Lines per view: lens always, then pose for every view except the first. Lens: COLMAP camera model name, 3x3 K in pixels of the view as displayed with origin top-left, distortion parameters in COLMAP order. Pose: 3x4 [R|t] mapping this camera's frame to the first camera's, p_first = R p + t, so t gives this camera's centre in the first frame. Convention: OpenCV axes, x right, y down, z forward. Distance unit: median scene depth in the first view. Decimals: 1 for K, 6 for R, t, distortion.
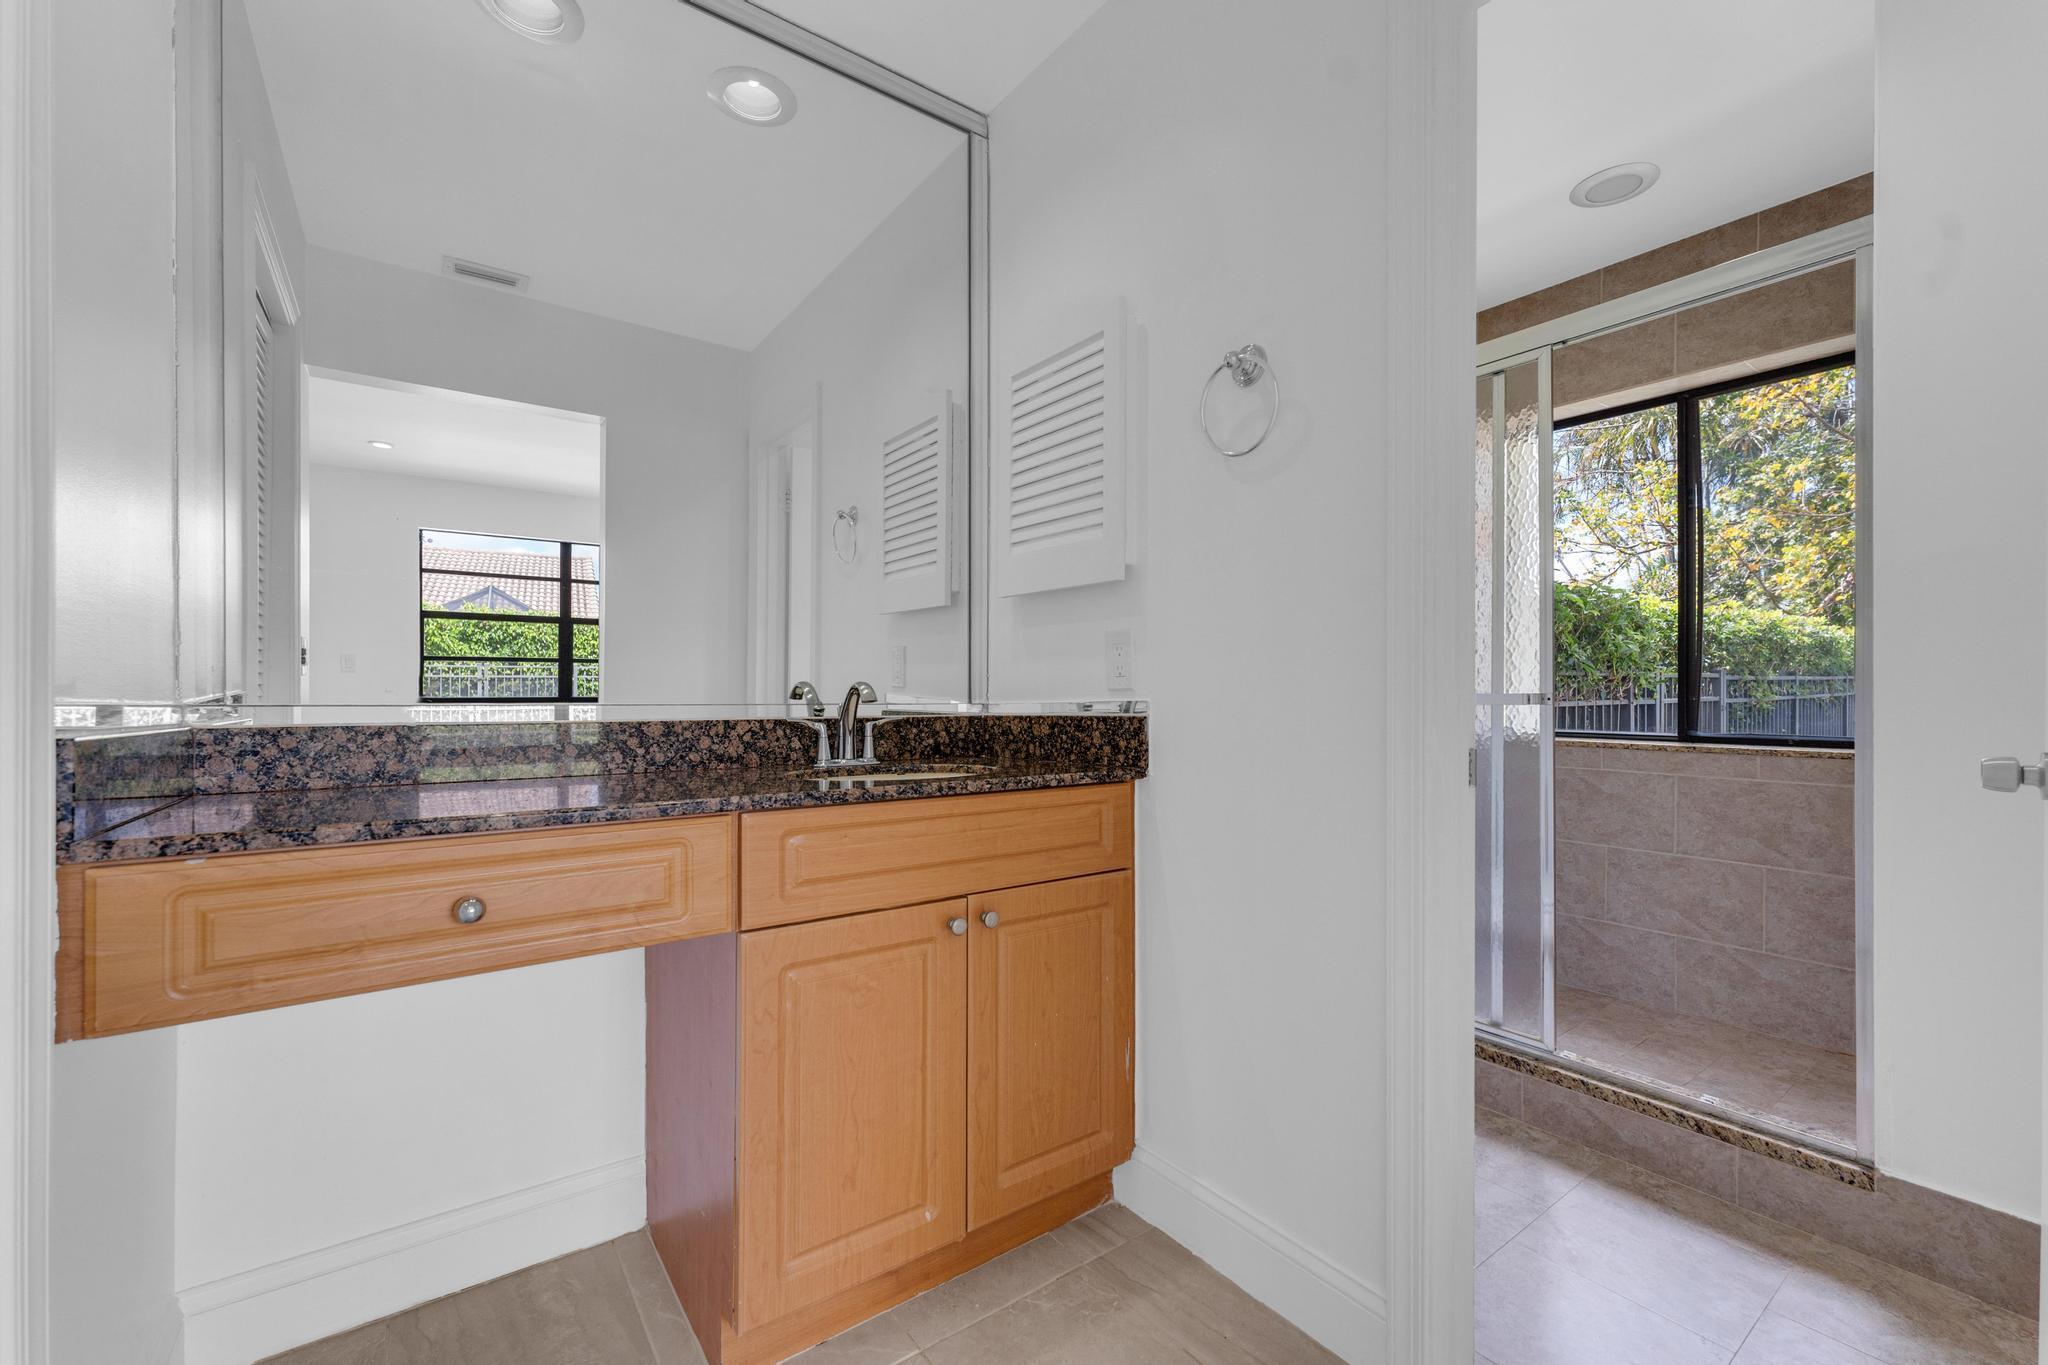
lens RADIAL K [[840.8, 0, 1024.0], [0, 840.8, 686.0], [0, 0, 1]] dist [0.000087, 0.000555]
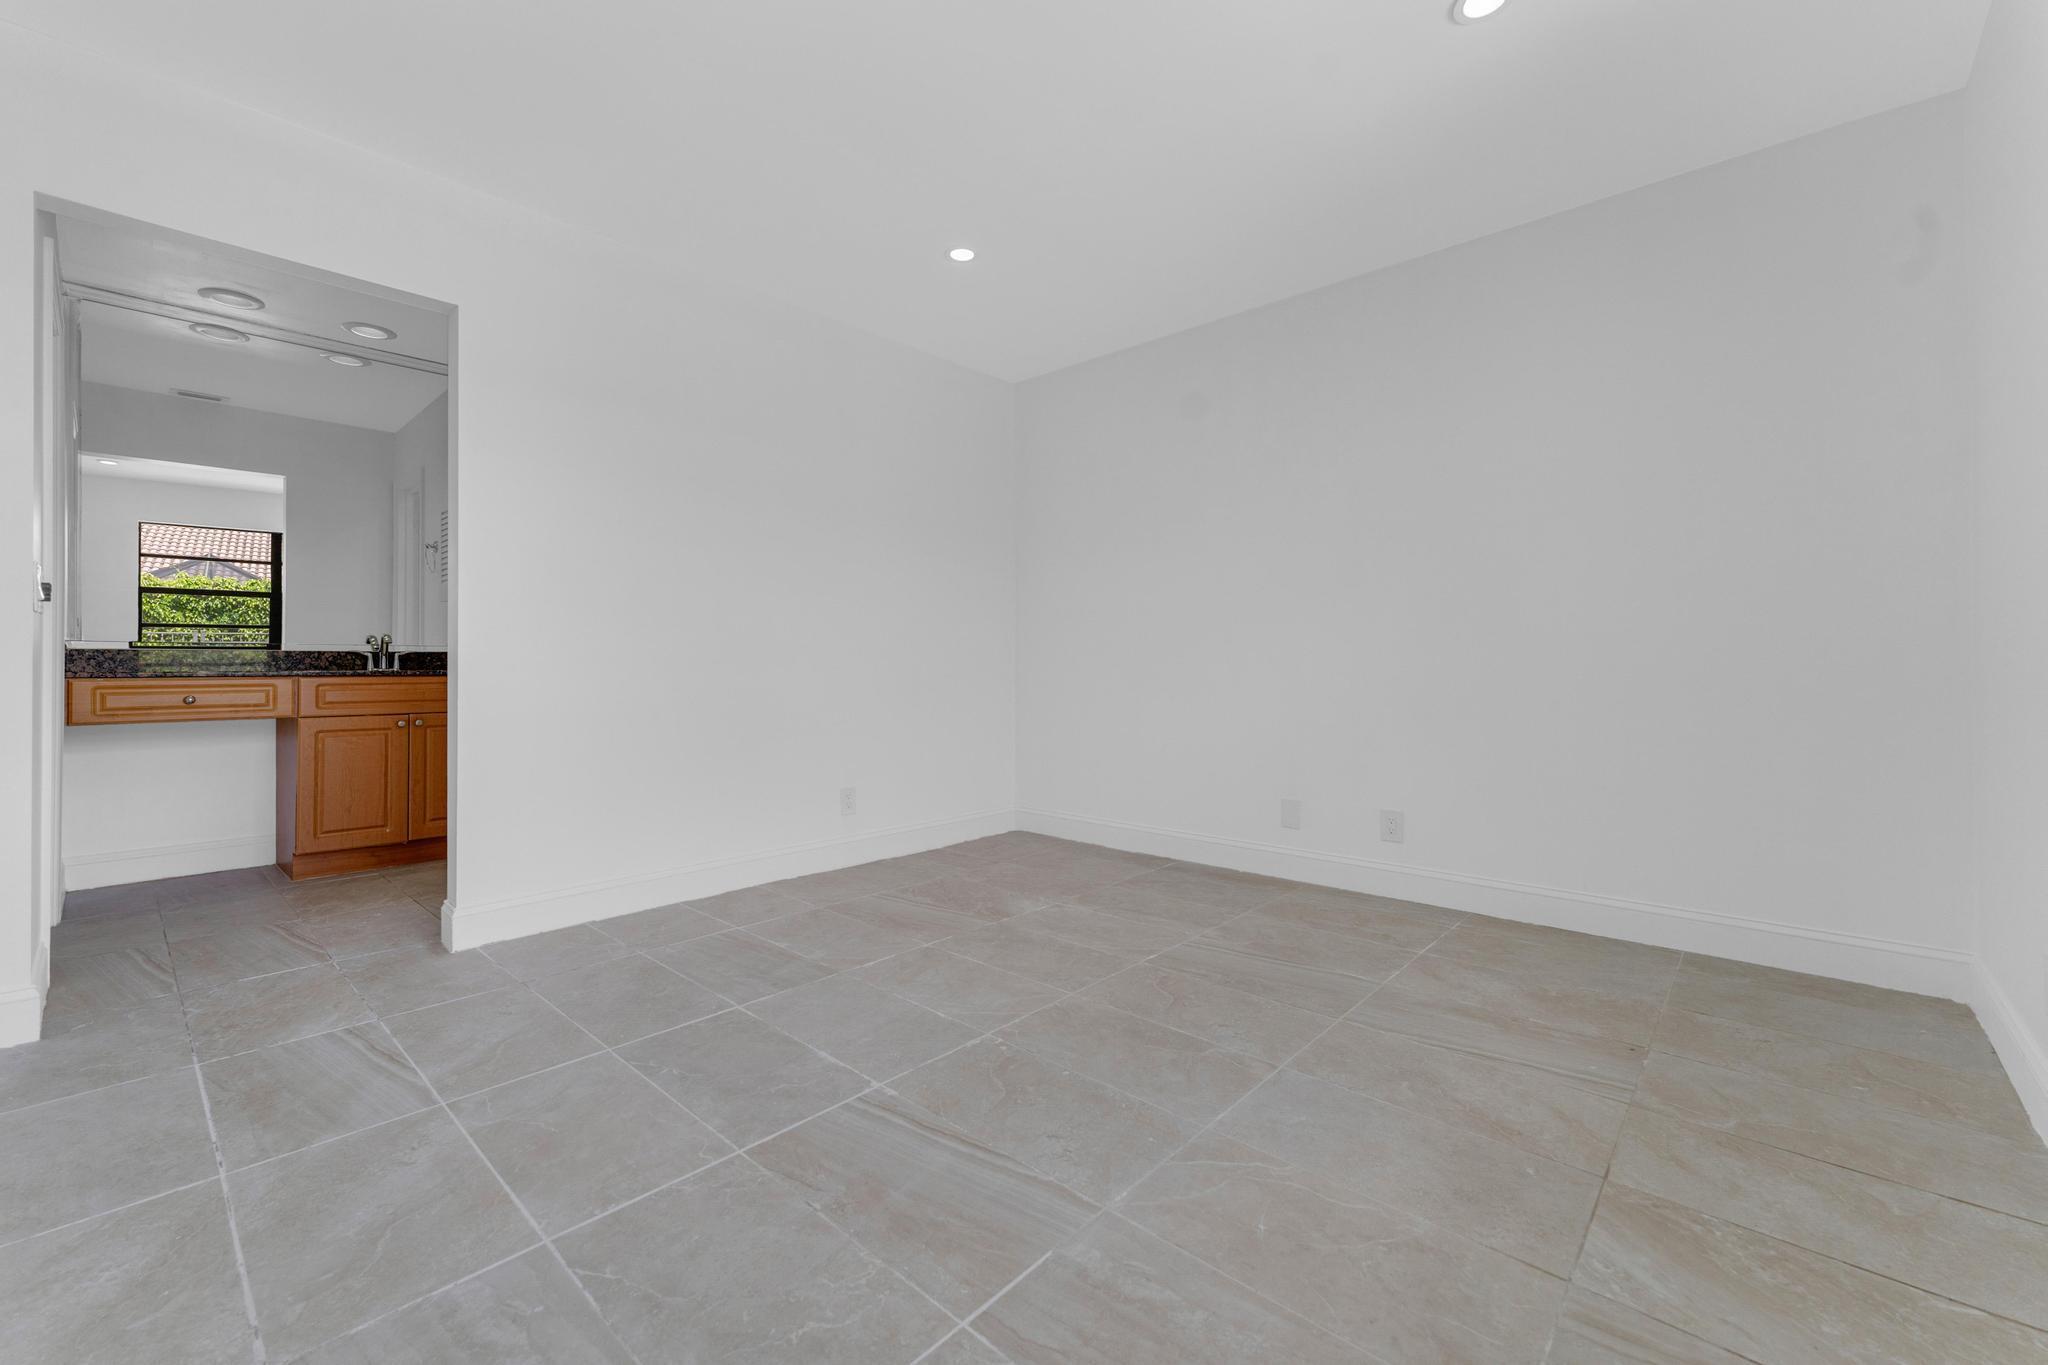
lens RADIAL K [[840.8, 0, 1026.9], [0, 840.8, 647.1], [0, 0, 1]] dist [0.000087, 0.000555]
pose [[0.979064, -0.003729, 0.203518, 0.684220], [0.005542, 0.999950, -0.008340, 0.037079], [-0.203477, 0.009293, 0.979036, -1.052143]]
